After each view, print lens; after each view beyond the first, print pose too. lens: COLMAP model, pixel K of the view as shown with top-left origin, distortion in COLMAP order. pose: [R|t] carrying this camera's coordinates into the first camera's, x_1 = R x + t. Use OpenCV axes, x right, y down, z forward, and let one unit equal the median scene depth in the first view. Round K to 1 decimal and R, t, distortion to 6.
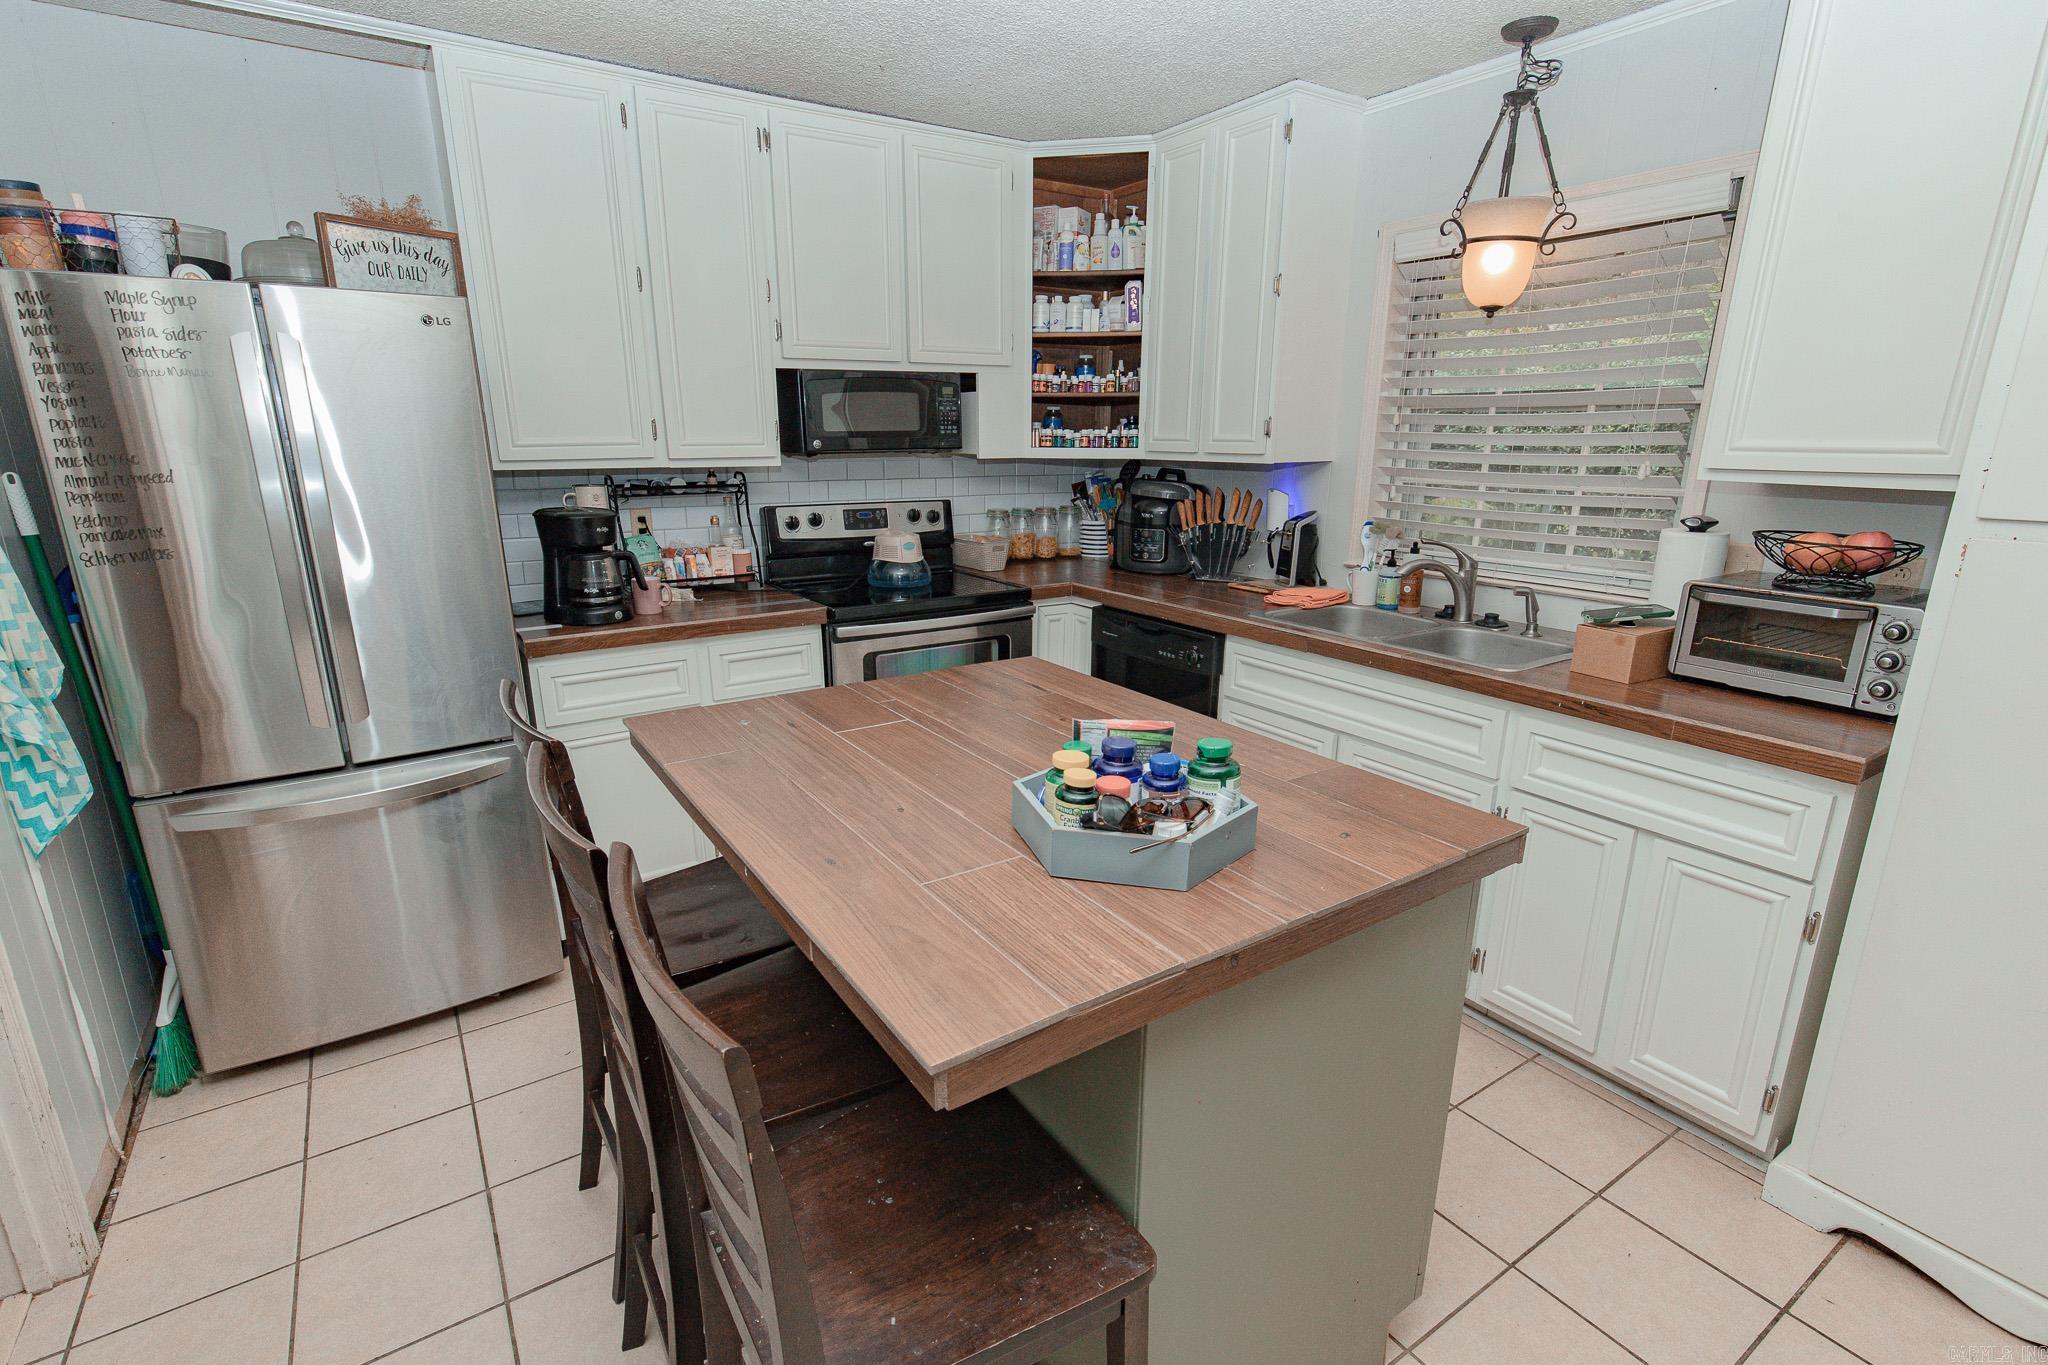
lens RADIAL K [[973.7, 0, 1024.0], [0, 973.7, 682.5], [0, 0, 1]] dist [0.014038, -0.000936]
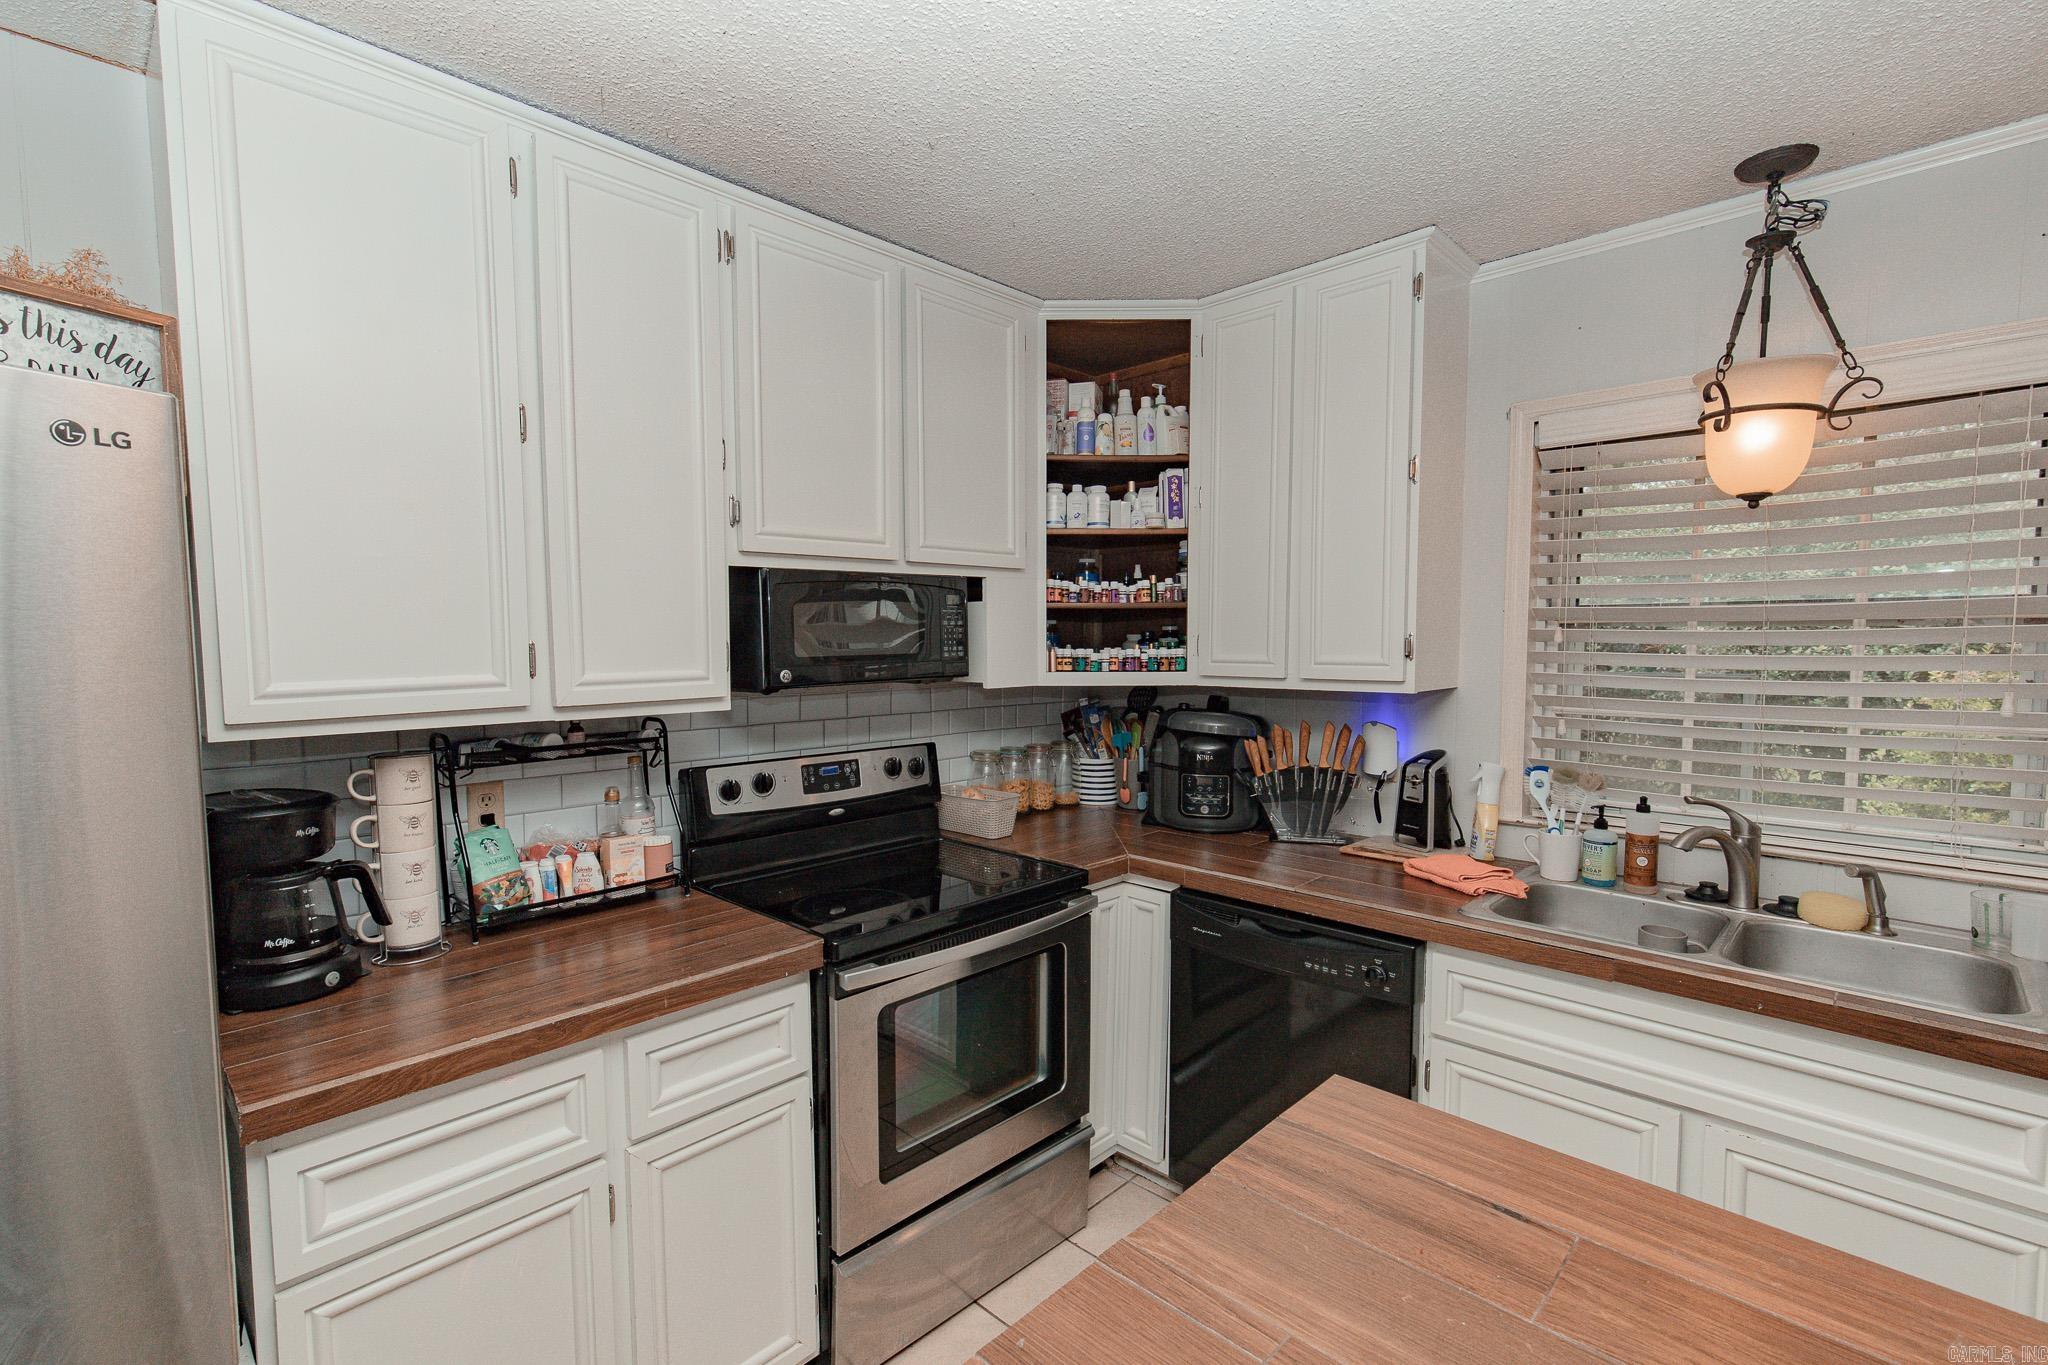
lens RADIAL K [[926.2, 0, 1019.4], [0, 926.2, 690.9], [0, 0, 1]] dist [0.009257, -0.000438]
pose [[0.977659, -0.018073, 0.209419, -0.174931], [0.058841, 0.979996, -0.190122, -0.097621], [-0.201794, 0.198197, 0.959165, 0.337924]]
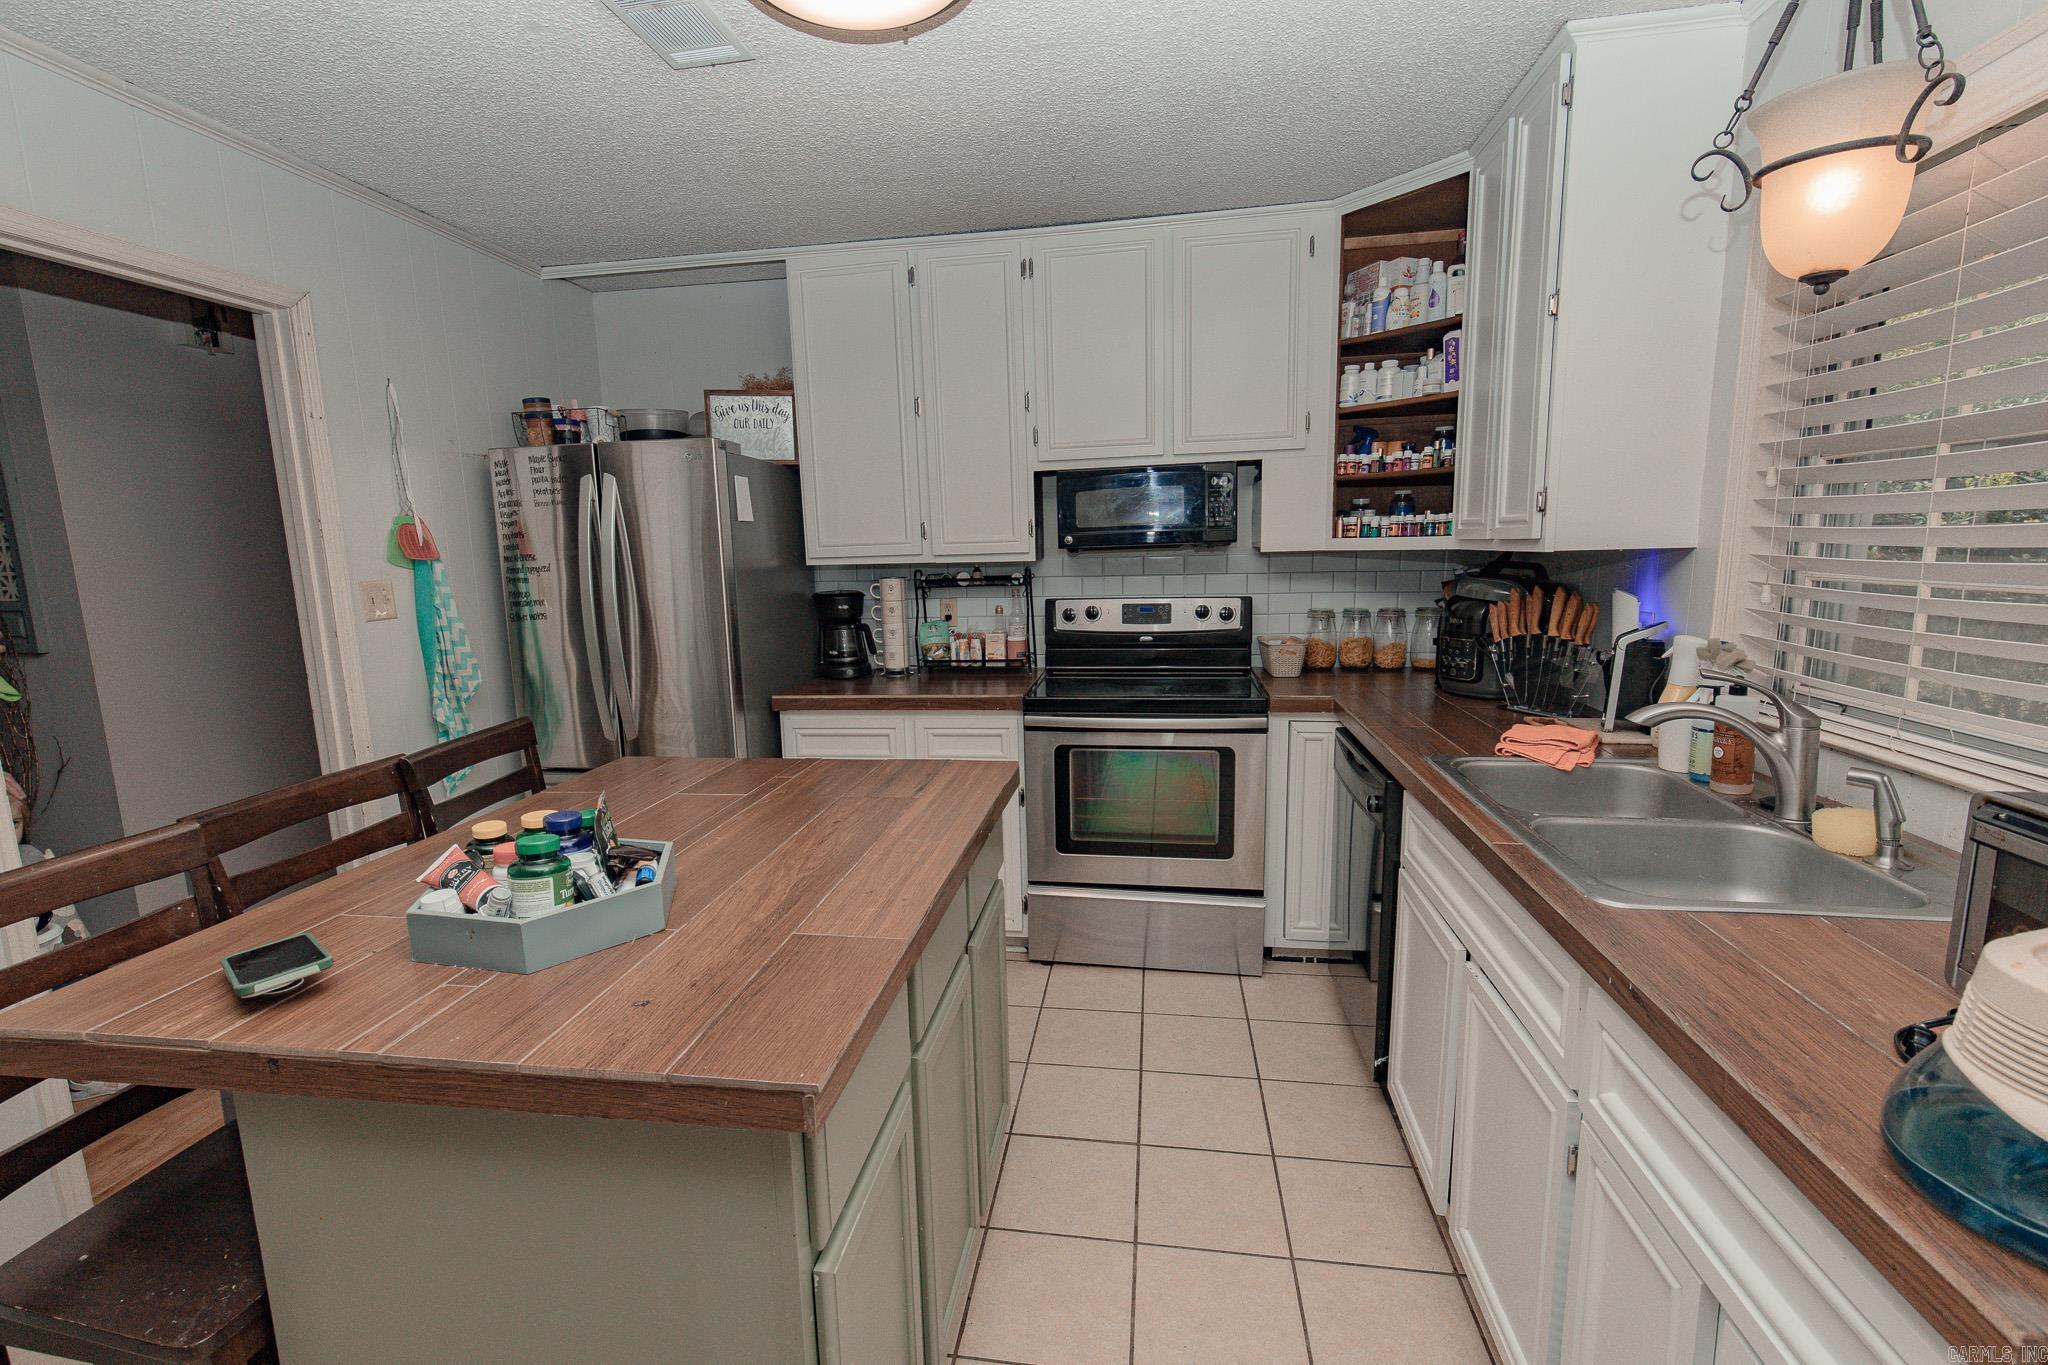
lens RADIAL K [[930.3, 0, 994.7], [0, 930.3, 683.4], [0, 0, 1]] dist [0.003427, -0.000027]
pose [[0.725881, 0.083006, -0.682793, 0.387369], [-0.148051, 0.988278, -0.037250, -0.042684], [0.671697, 0.128127, 0.729662, 0.231450]]
